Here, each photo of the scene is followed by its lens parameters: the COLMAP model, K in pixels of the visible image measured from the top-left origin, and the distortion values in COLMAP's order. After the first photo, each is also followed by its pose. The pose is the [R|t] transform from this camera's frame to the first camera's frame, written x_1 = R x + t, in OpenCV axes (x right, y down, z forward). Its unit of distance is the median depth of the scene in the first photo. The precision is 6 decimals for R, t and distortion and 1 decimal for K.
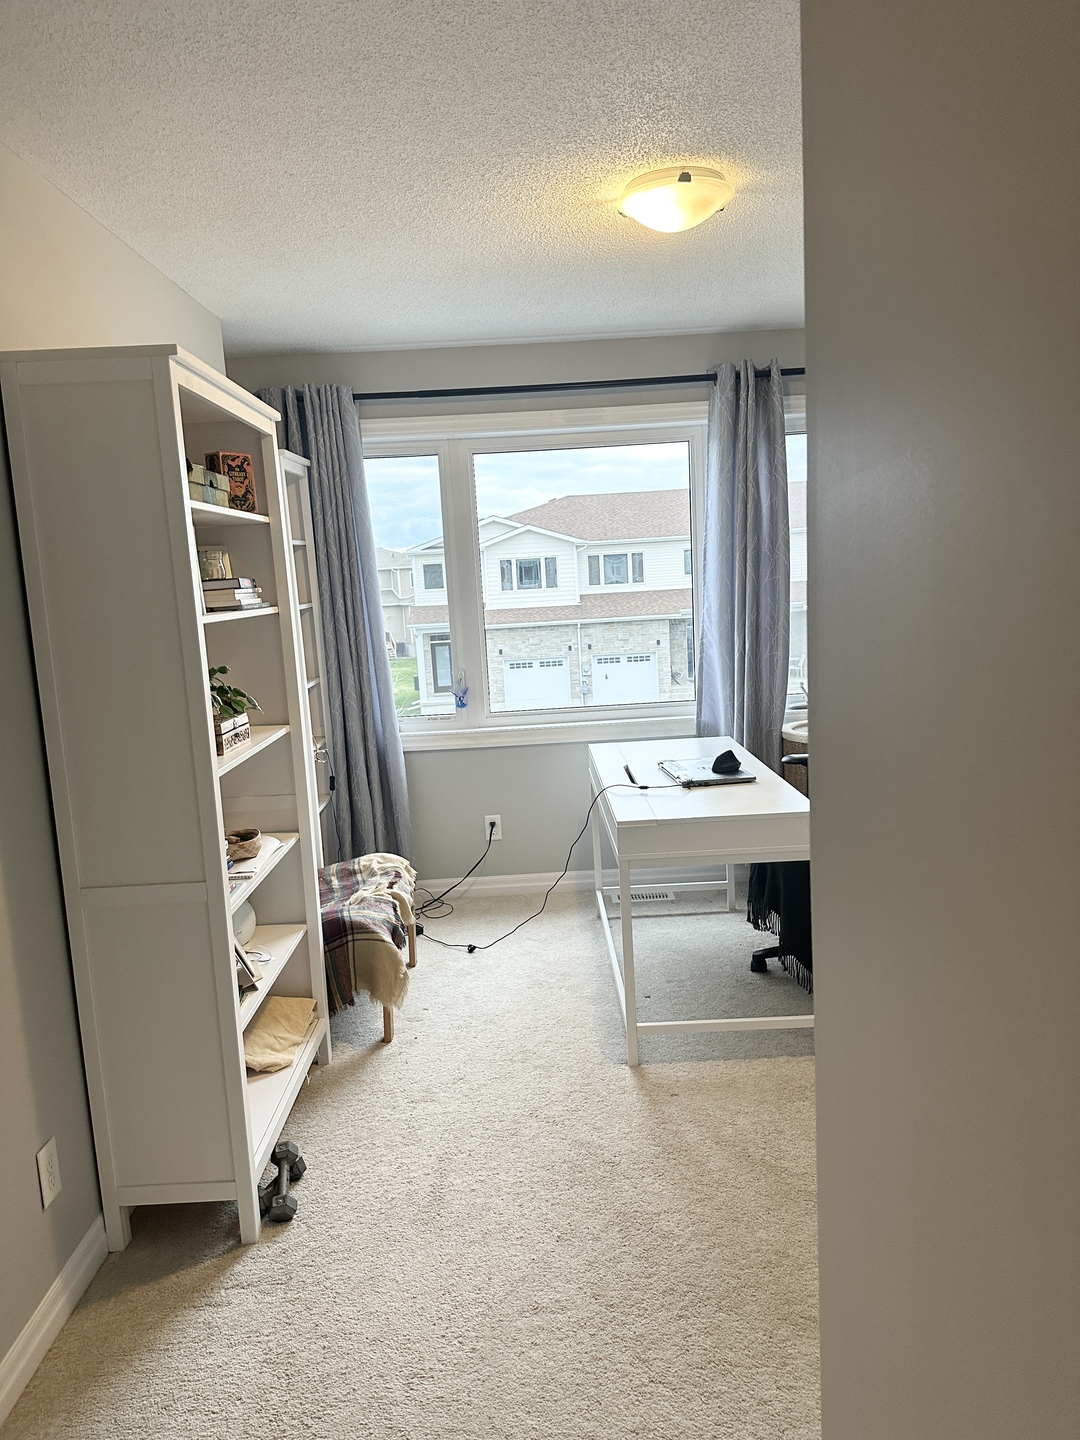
lens RADIAL K [[1011.8, 0, 545.5], [0, 1011.8, 723.2], [0, 0, 1]] dist [0.069656, -0.068389]
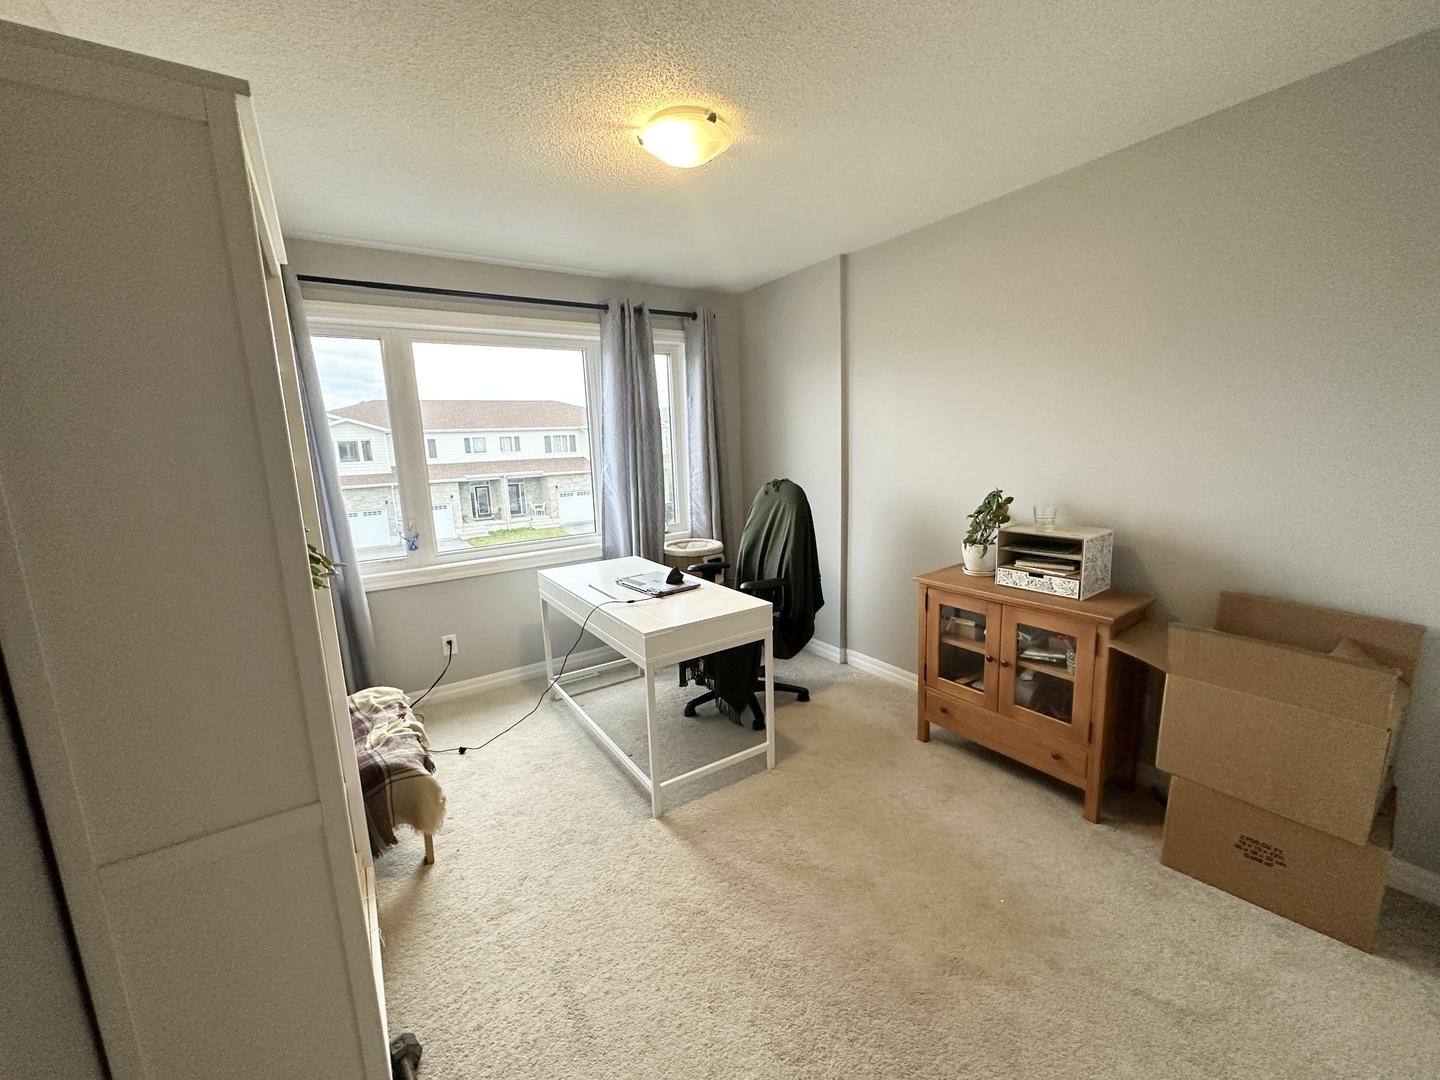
lens RADIAL K [[575.0, 0, 716.7], [0, 575.0, 541.6], [0, 0, 1]] dist [0.000065, 0.000559]
pose [[0.841565, -0.070134, 0.535584, -0.184508], [0.069184, 0.997364, 0.021895, -0.020963], [-0.535707, 0.018628, 0.844198, 0.282178]]
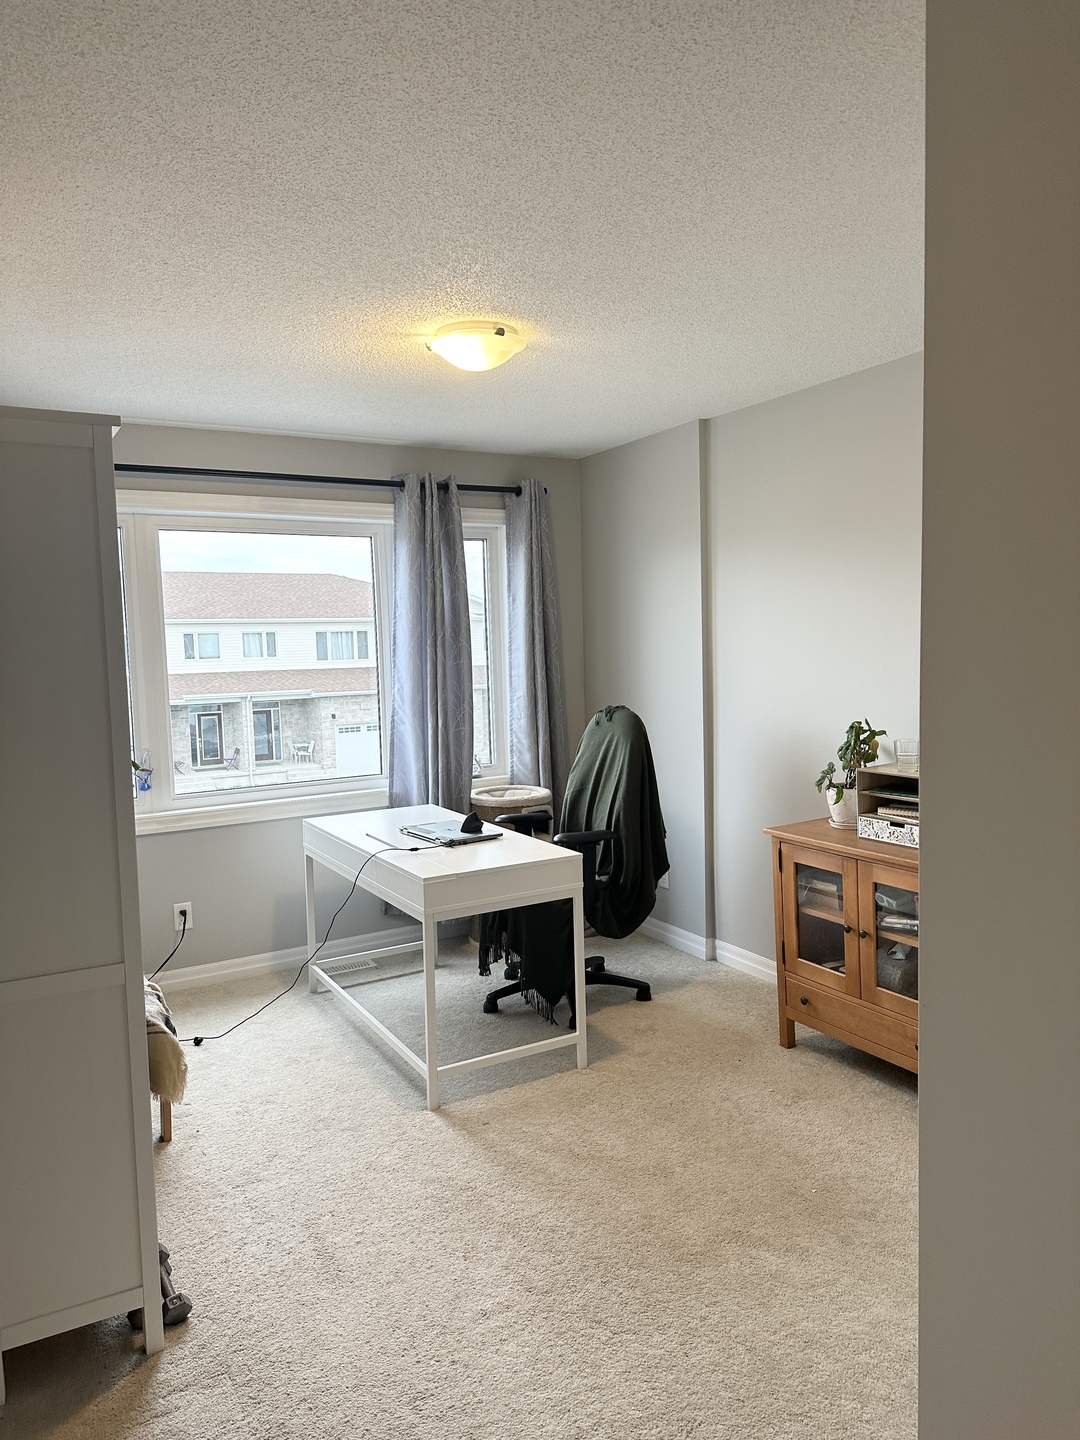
lens RADIAL K [[1011.8, 0, 539.8], [0, 1011.8, 725.4], [0, 0, 1]] dist [0.069656, -0.068389]
pose [[0.877321, -0.009475, 0.479810, -0.276929], [0.050151, 0.996141, -0.072030, 0.014082], [-0.477276, 0.087257, 0.874410, -0.024993]]
